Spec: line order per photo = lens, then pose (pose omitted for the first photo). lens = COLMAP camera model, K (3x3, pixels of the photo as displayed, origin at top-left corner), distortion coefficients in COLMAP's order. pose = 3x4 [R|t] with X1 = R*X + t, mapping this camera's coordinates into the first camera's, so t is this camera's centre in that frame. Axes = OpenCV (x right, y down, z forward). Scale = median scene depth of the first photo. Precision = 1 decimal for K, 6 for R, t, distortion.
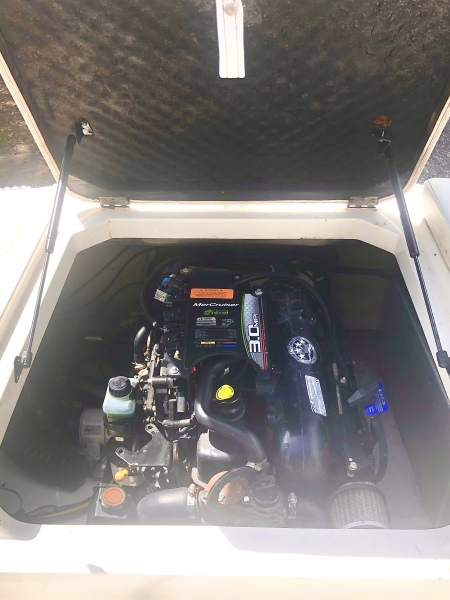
lens RADIAL K [[605.6, 0, 225.2], [0, 605.6, 299.4], [0, 0, 1]] dist [-0.003412, 0.000000]
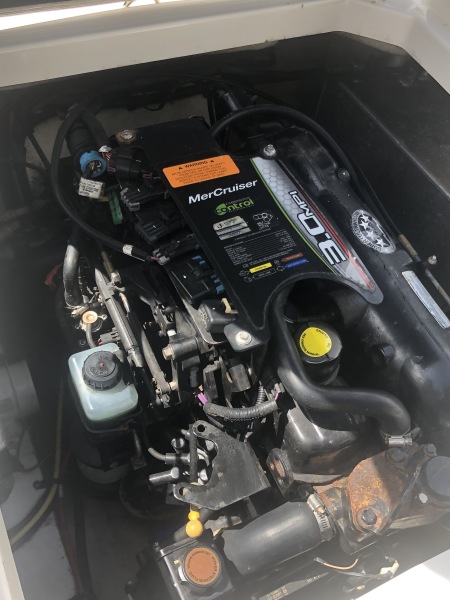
lens RADIAL K [[605.6, 0, 225.0], [0, 605.6, 300.9], [0, 0, 1]] dist [-0.003412, 0.000000]
pose [[0.883614, -0.306100, 0.354301, -0.259465], [0.165676, 0.912154, 0.374869, -0.115868], [-0.437924, -0.272541, 0.856705, 0.482148]]
